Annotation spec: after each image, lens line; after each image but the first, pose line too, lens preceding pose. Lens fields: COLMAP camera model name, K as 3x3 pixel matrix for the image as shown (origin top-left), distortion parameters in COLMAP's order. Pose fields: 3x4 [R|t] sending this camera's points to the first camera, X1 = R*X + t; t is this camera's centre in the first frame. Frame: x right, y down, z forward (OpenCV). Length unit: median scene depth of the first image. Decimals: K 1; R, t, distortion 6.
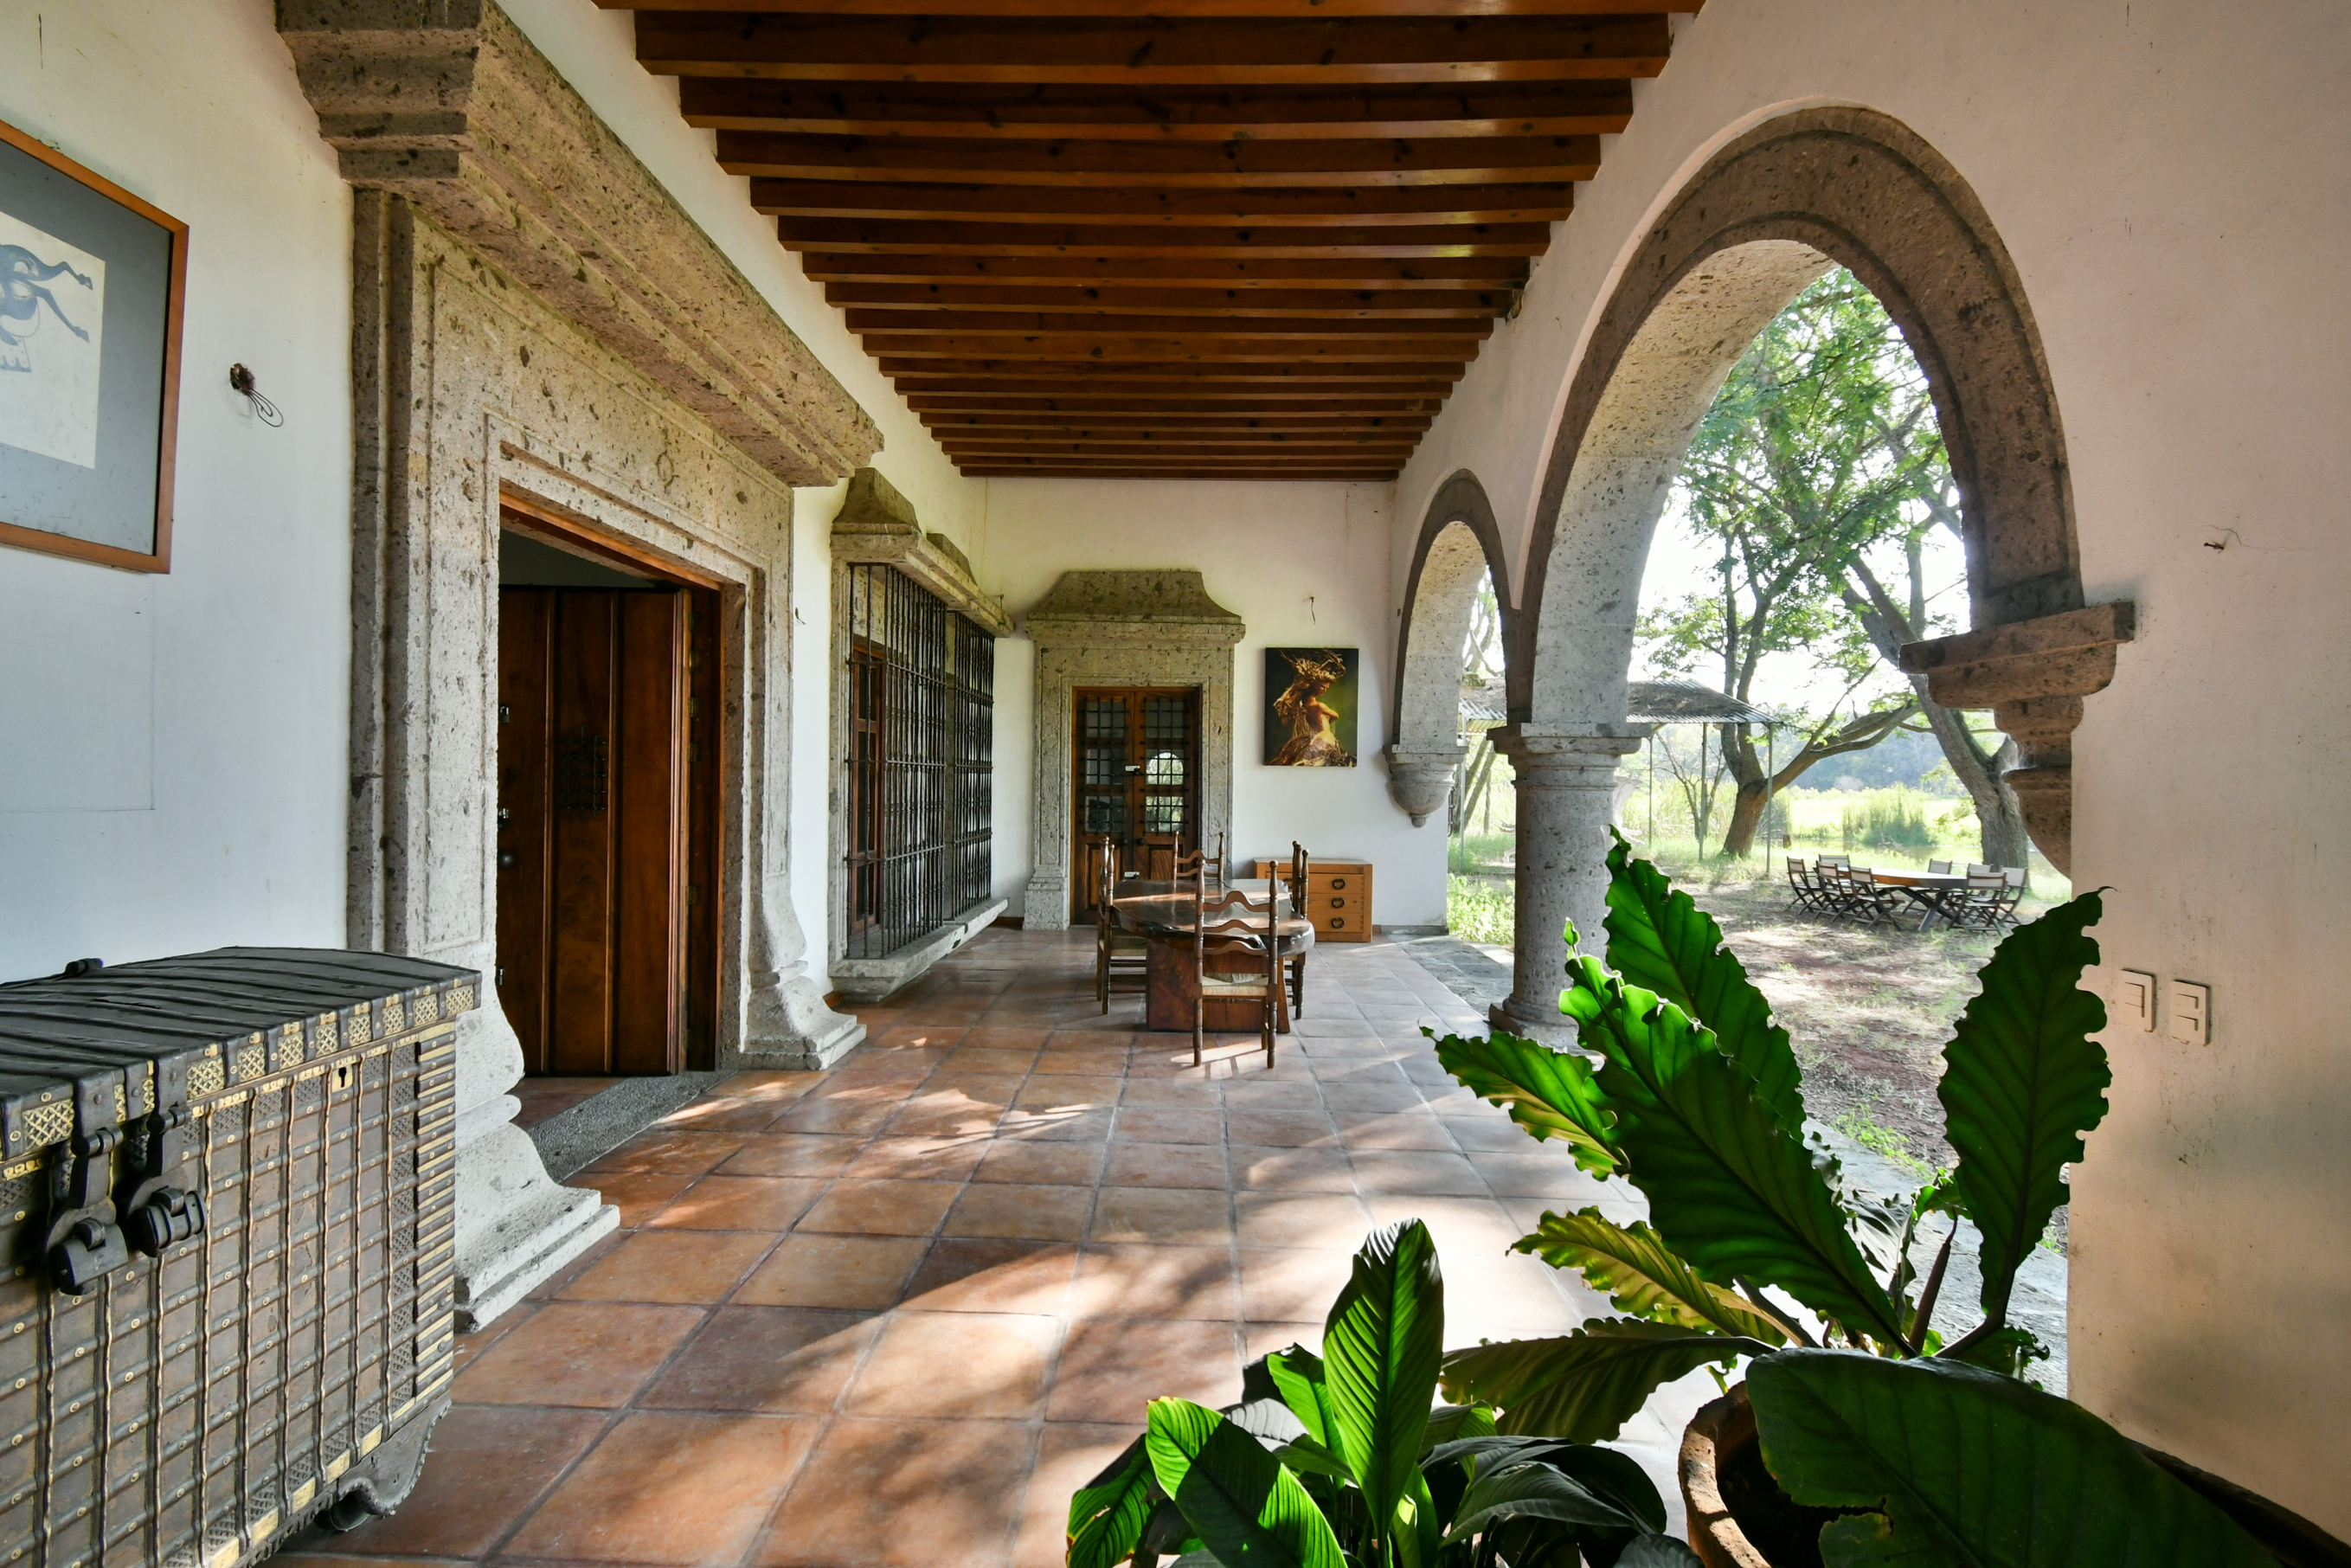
lens RADIAL K [[1060.2, 0, 1175.5], [0, 1060.2, 784.0], [0, 0, 1]] dist [0.001471, -0.000319]
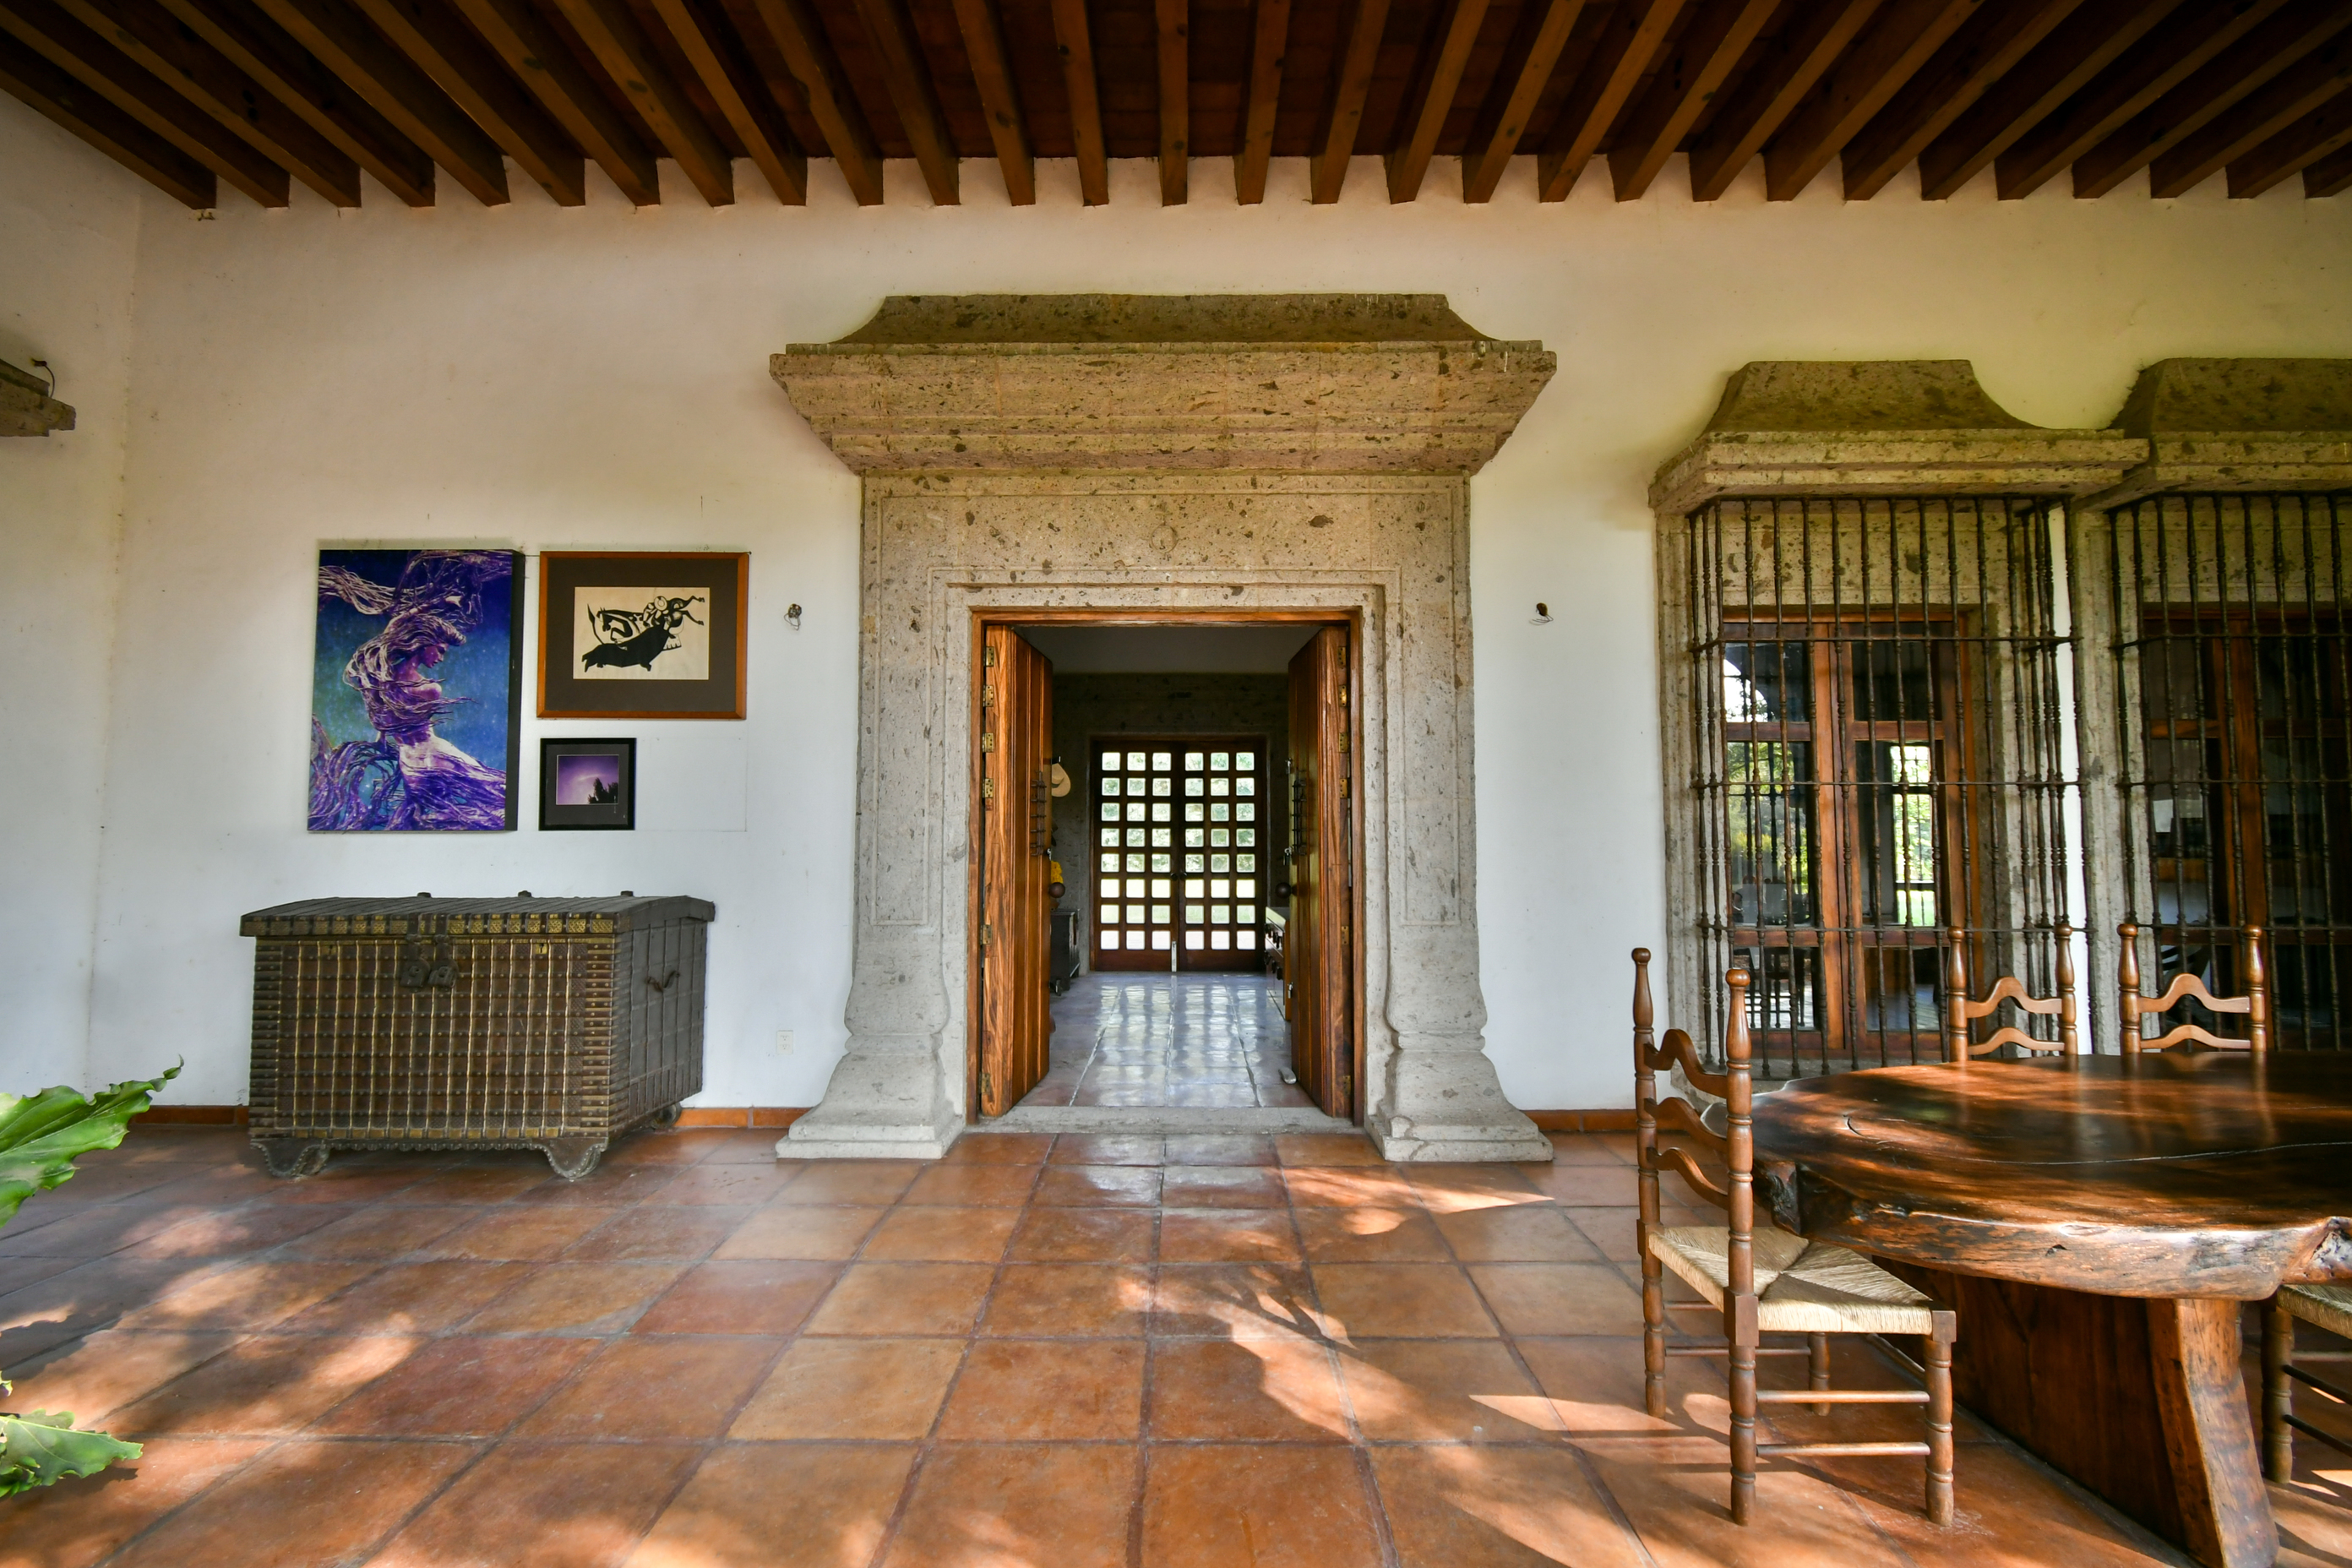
lens RADIAL K [[1021.7, 0, 1162.4], [0, 1021.7, 787.6], [0, 0, 1]] dist [0.002925, -0.000917]
pose [[0.004102, -0.063631, -0.997965, 0.737712], [-0.005030, 0.997960, -0.063651, 0.044355], [0.999979, 0.005281, 0.003774, 1.259949]]
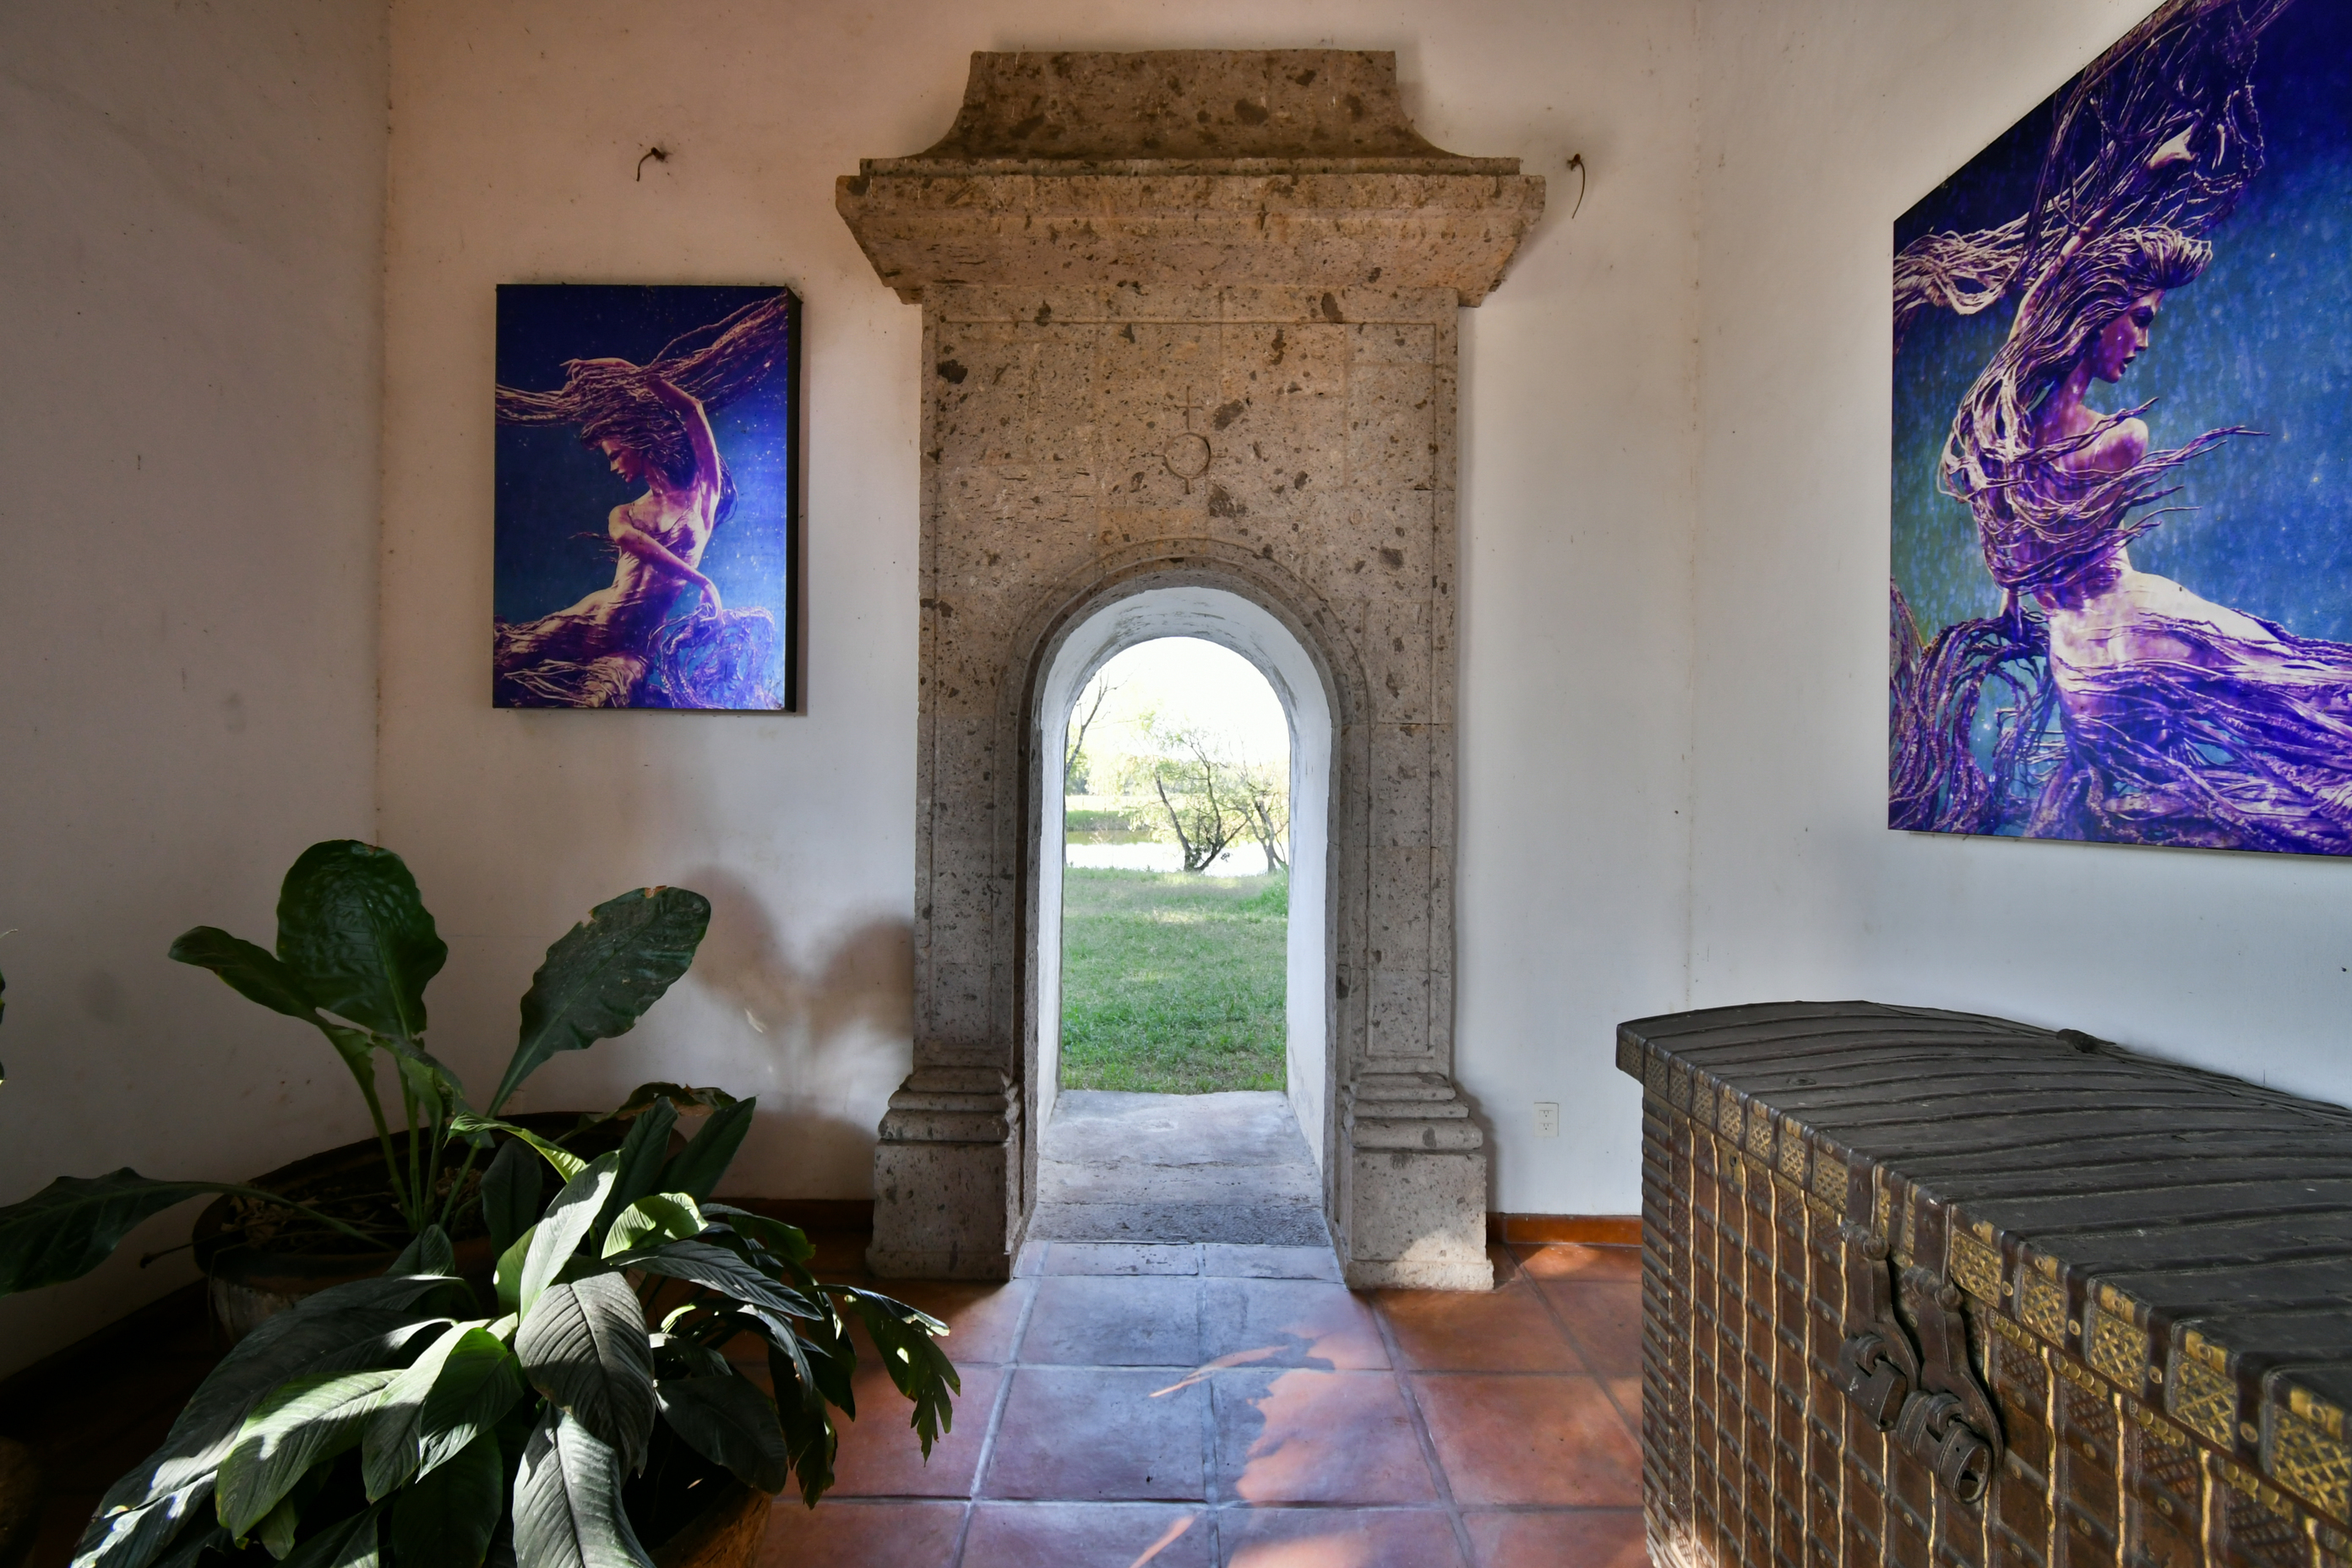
lens RADIAL K [[1060.6, 0, 1176.0], [0, 1060.6, 784.0], [0, 0, 1]] dist [0.001471, -0.000319]
pose [[-0.999404, -0.020634, -0.027668, -0.184937], [-0.020615, 0.999787, -0.000982, 0.001000], [0.027683, -0.000411, -0.999617, 0.764530]]
